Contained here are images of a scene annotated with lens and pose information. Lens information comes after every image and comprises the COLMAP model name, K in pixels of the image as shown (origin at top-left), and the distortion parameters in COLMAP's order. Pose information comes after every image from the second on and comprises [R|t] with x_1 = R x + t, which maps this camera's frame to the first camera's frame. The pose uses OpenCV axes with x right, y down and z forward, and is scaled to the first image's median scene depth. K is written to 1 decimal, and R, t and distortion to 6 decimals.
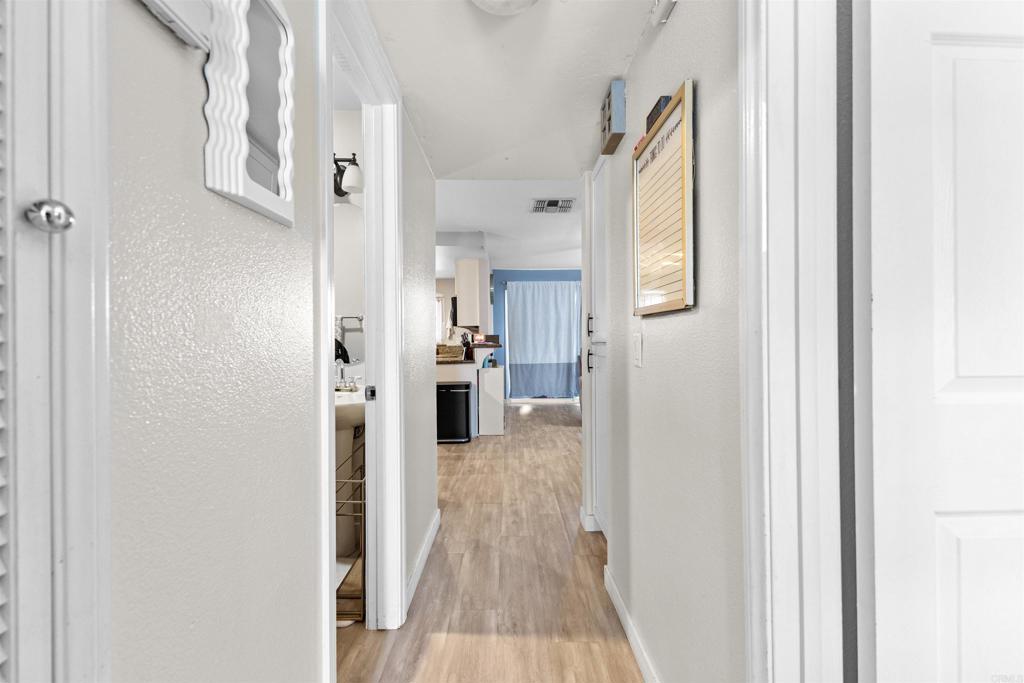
lens RADIAL K [[445.4, 0, 513.2], [0, 445.4, 342.9], [0, 0, 1]] dist [0.012468, -0.001492]
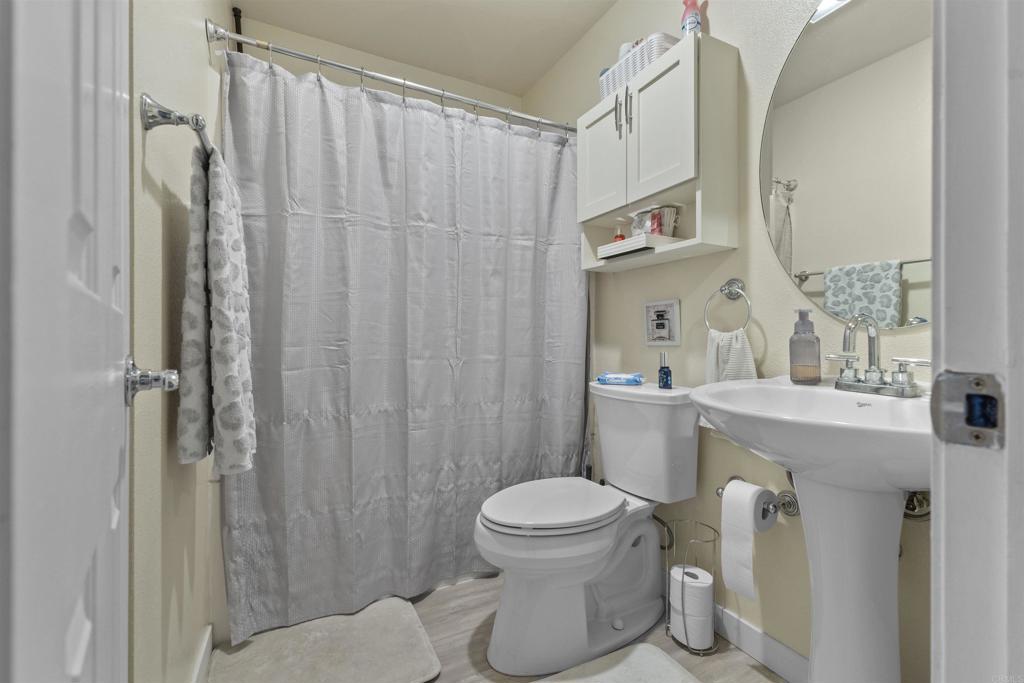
lens RADIAL K [[445.4, 0, 511.1], [0, 445.4, 340.8], [0, 0, 1]] dist [0.012468, -0.001492]
pose [[0.446058, 0.004976, -0.894990, -0.166712], [-0.000525, 0.999986, 0.005299, 0.059065], [0.895004, -0.001893, 0.446055, 0.528492]]
